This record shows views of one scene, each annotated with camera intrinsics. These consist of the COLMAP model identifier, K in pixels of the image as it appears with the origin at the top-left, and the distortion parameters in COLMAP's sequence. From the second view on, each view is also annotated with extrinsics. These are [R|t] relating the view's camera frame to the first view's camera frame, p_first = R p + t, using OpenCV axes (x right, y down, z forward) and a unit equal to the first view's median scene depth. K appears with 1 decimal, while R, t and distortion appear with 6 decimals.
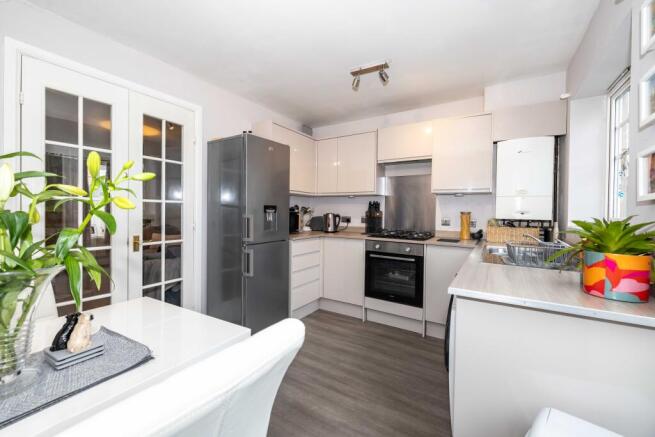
lens RADIAL K [[277.7, 0, 327.1], [0, 277.7, 215.7], [0, 0, 1]] dist [0.004464, 0.000306]
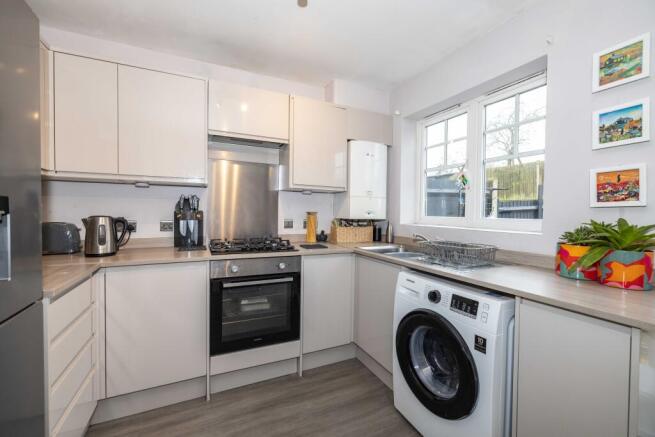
lens RADIAL K [[277.7, 0, 328.6], [0, 277.7, 216.3], [0, 0, 1]] dist [0.004464, 0.000306]
pose [[0.535141, -0.022828, 0.844454, -0.224796], [0.010365, 0.999737, 0.020458, -0.016956], [-0.844699, -0.002195, 0.535237, 0.484020]]
